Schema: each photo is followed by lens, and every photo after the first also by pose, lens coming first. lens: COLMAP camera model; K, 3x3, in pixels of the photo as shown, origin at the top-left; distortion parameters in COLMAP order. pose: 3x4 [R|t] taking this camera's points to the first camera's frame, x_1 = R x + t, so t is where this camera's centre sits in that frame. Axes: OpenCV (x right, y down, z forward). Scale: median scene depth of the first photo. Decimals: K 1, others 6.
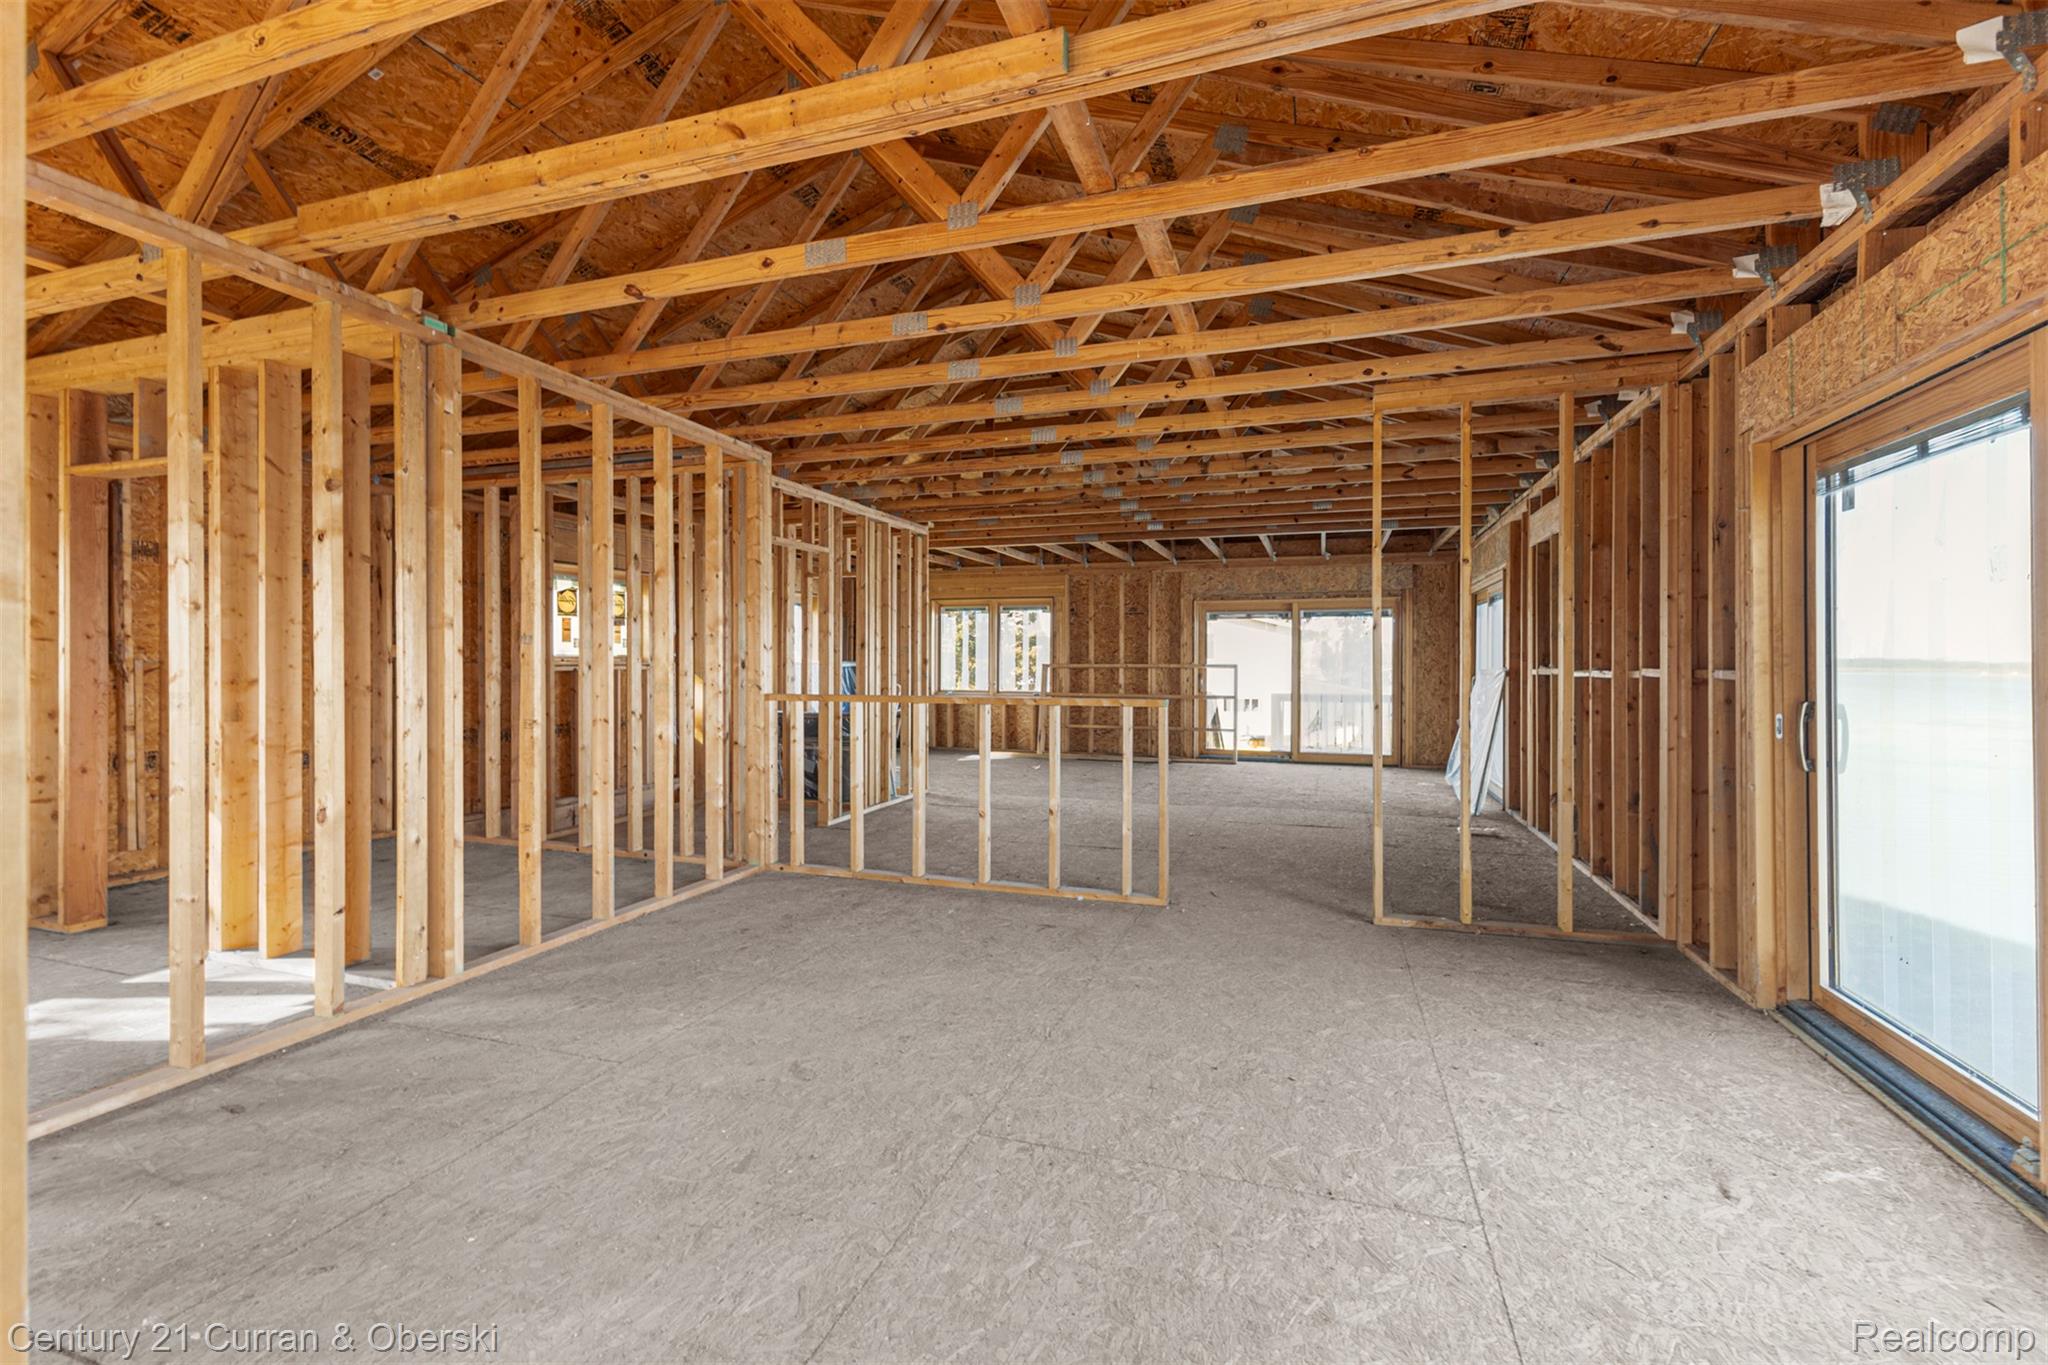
lens RADIAL K [[883.0, 0, 1026.8], [0, 883.0, 666.3], [0, 0, 1]] dist [0.009659, -0.001578]
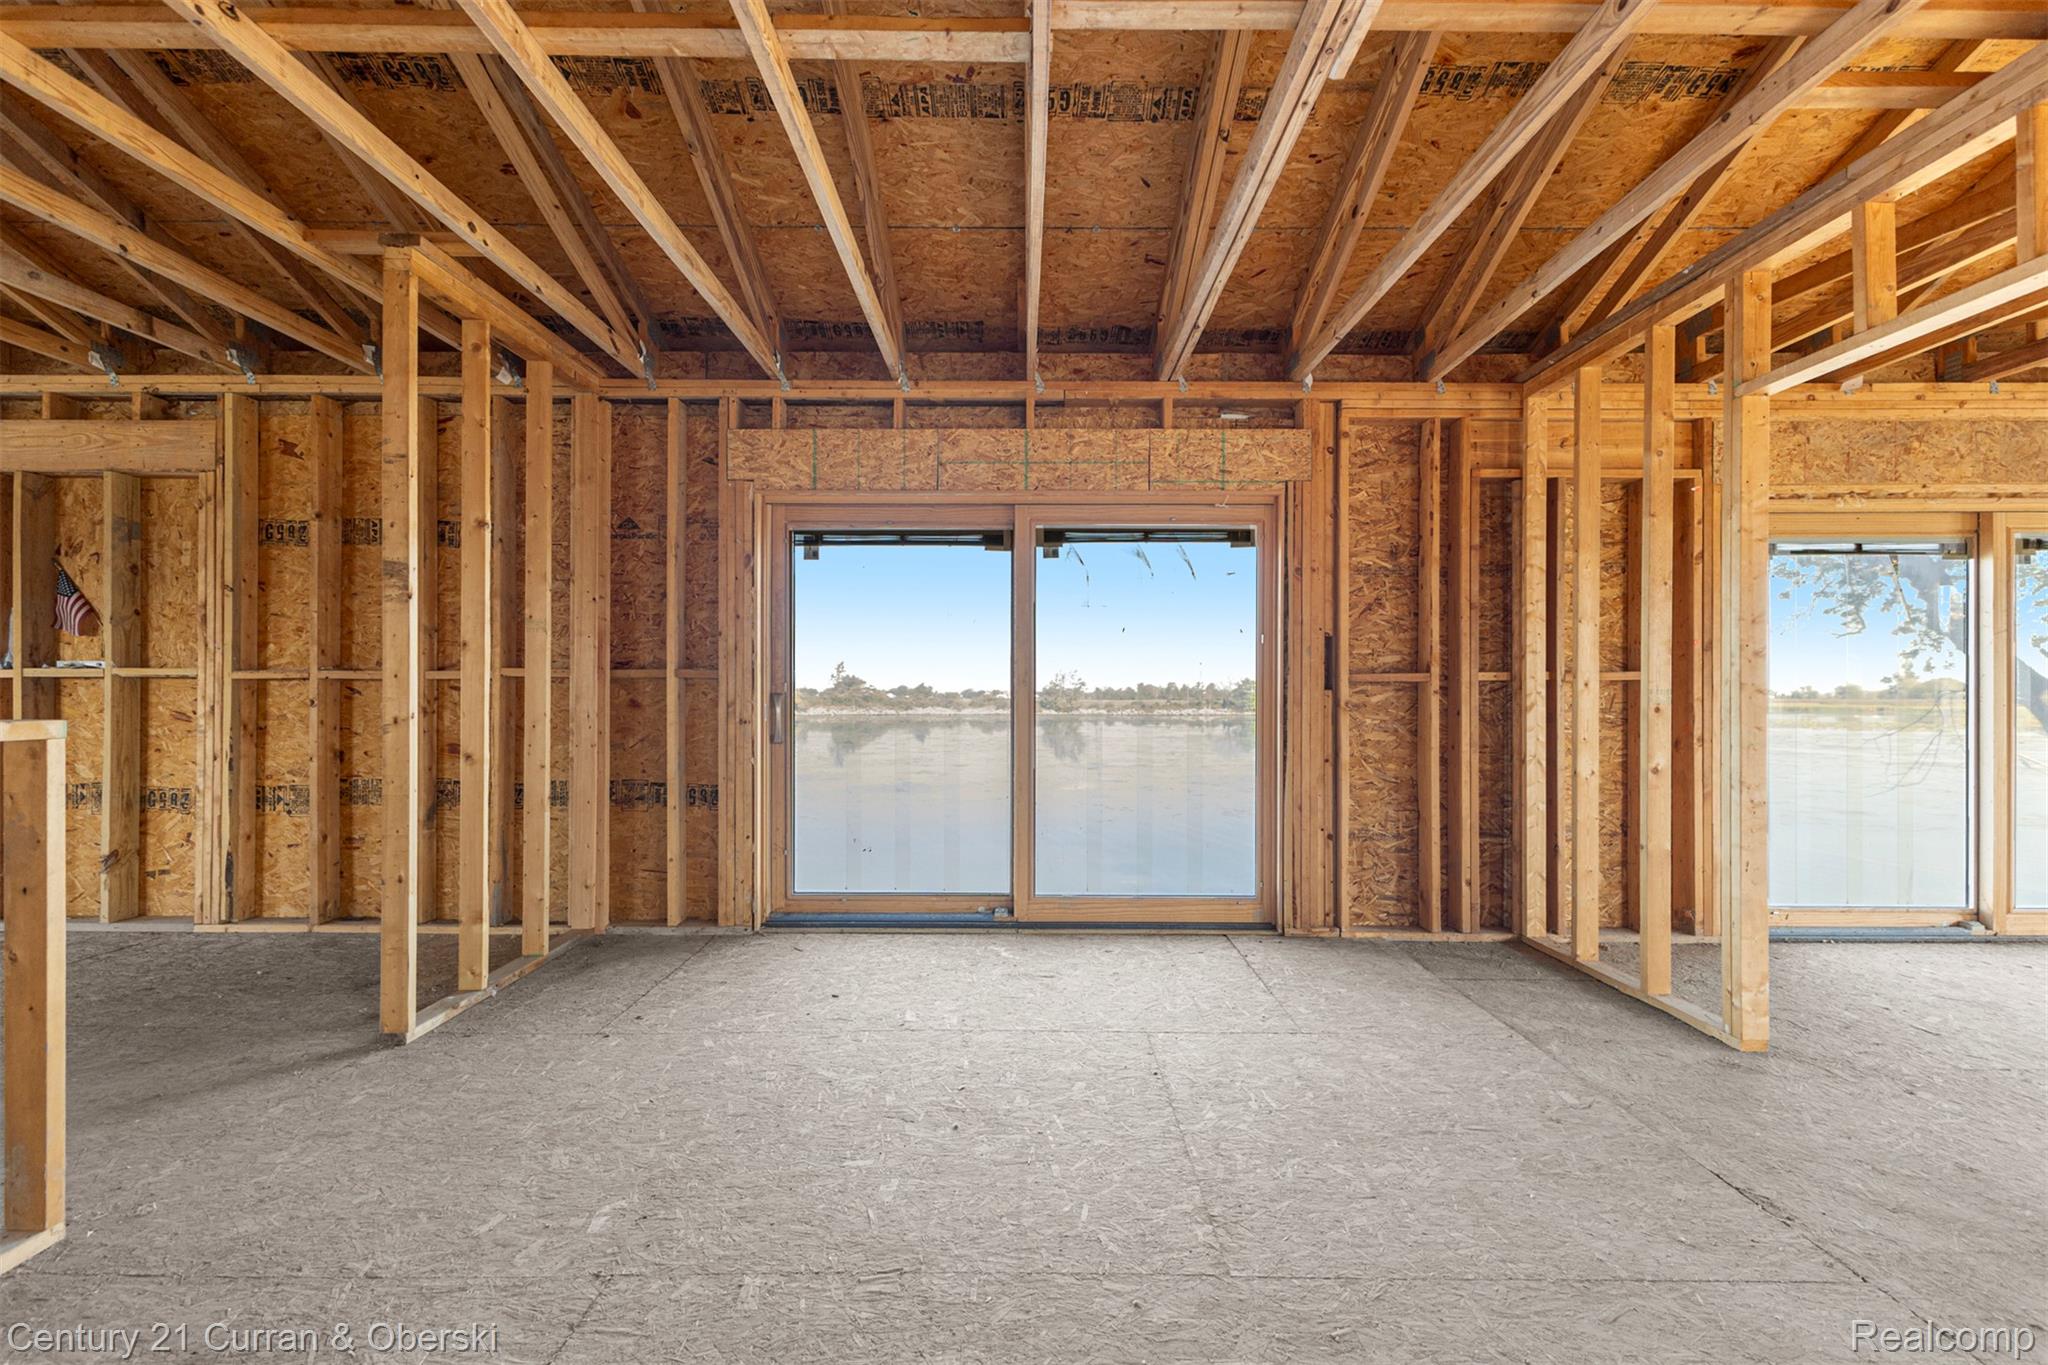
lens RADIAL K [[883.0, 0, 1020.3], [0, 883.0, 691.9], [0, 0, 1]] dist [0.009659, -0.001578]
pose [[-0.313045, -0.003076, 0.949733, -0.367288], [-0.003353, 0.999992, 0.002133, 0.022978], [-0.949732, -0.002516, -0.313053, 0.734726]]
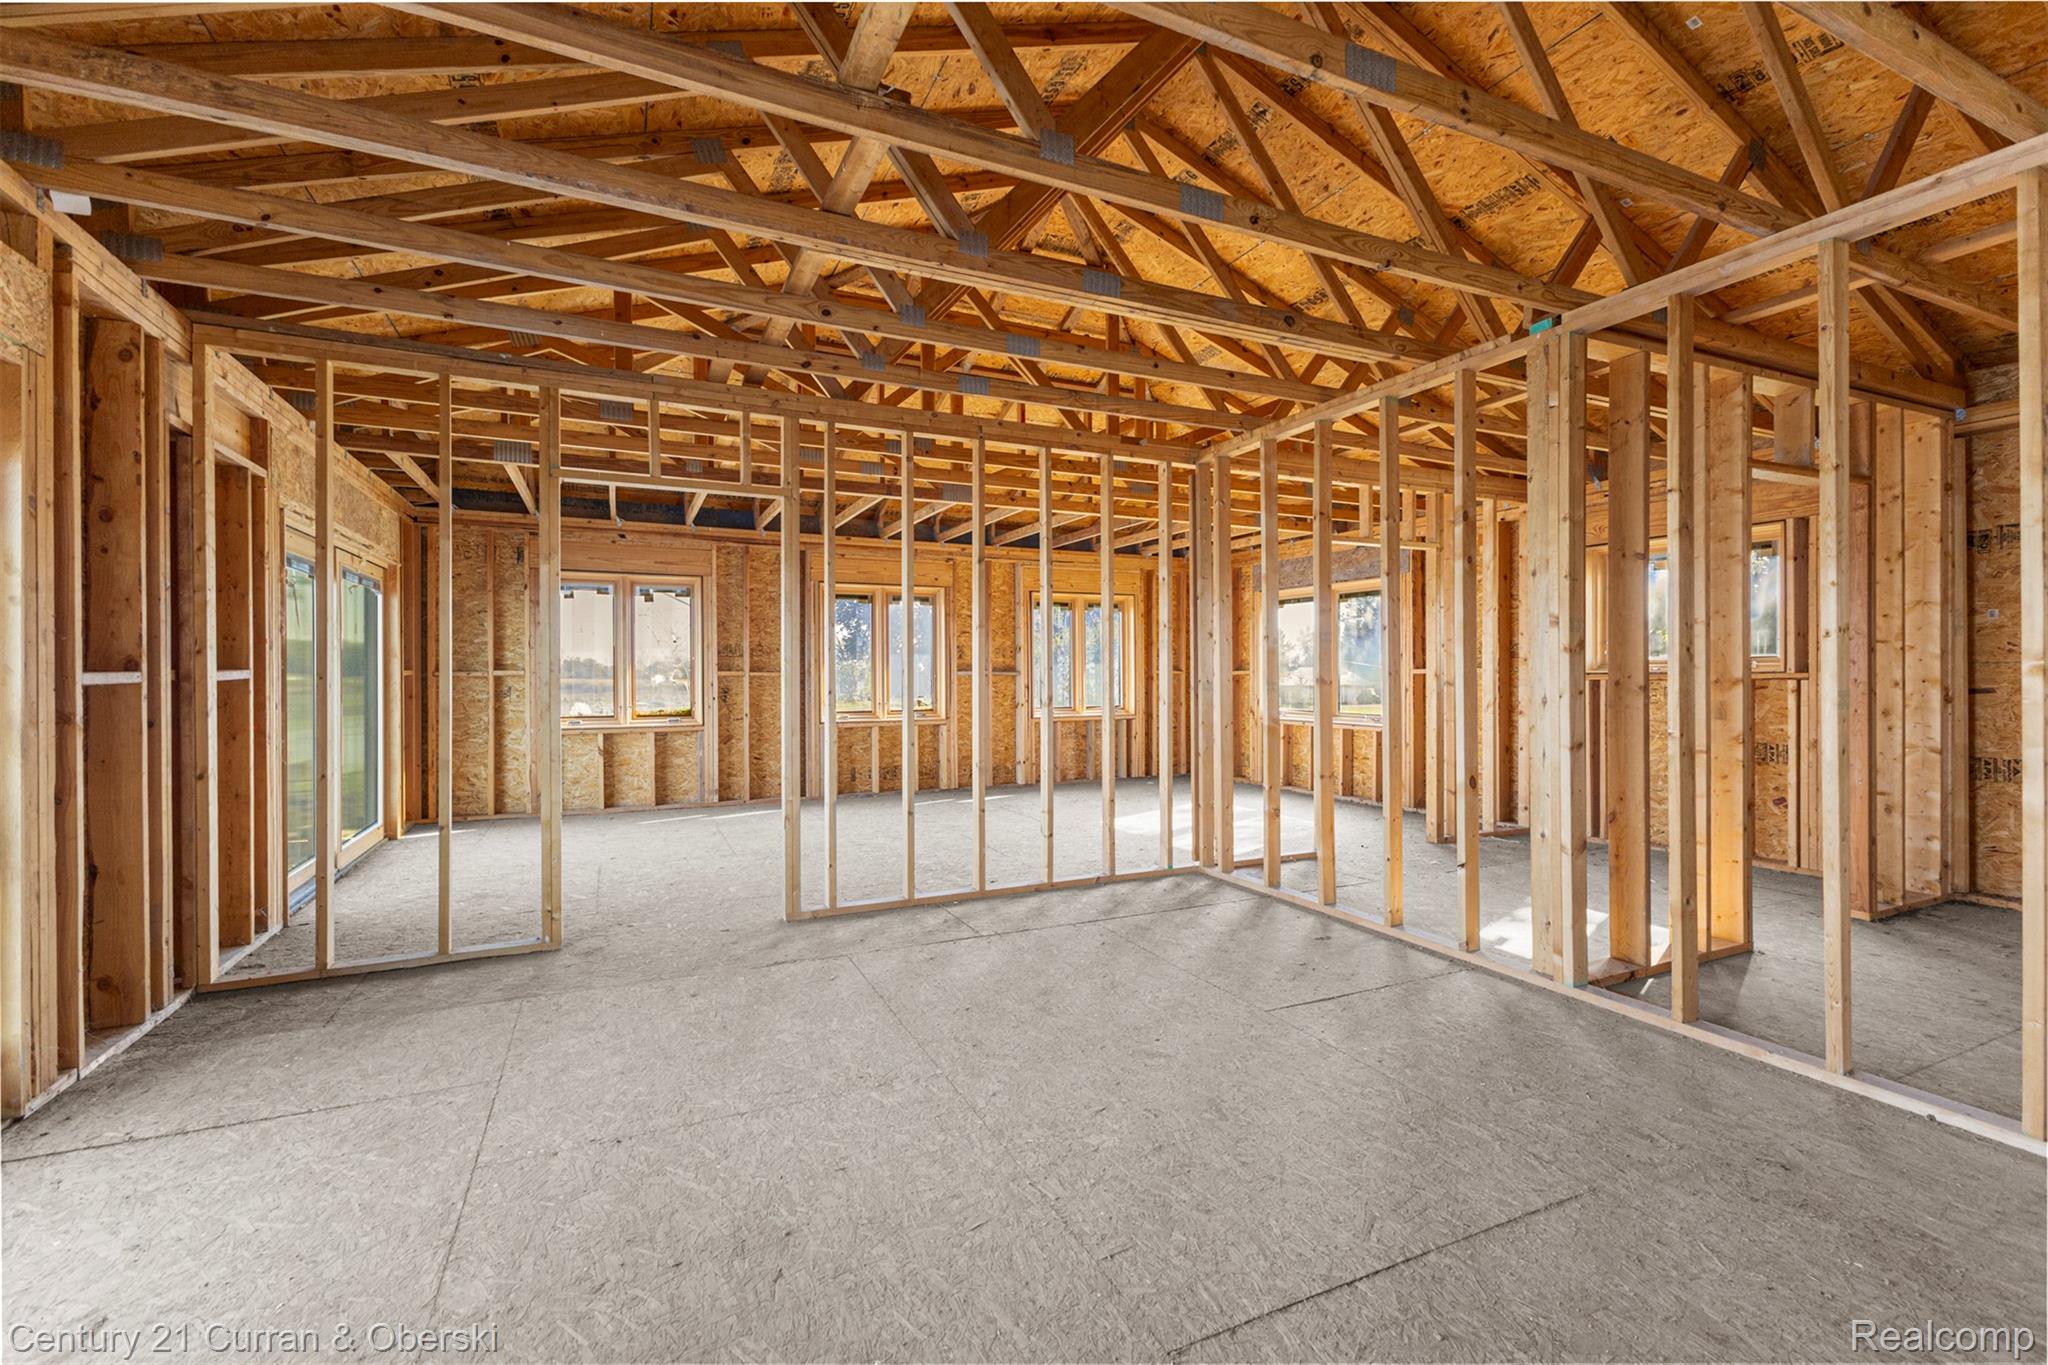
lens RADIAL K [[883.0, 0, 1033.9], [0, 883.0, 678.4], [0, 0, 1]] dist [0.009659, -0.001578]
pose [[-0.719545, 0.004270, -0.694433, 0.341448], [0.000746, 0.999985, 0.005377, 0.006386], [0.694445, 0.003351, -0.719538, 1.000791]]
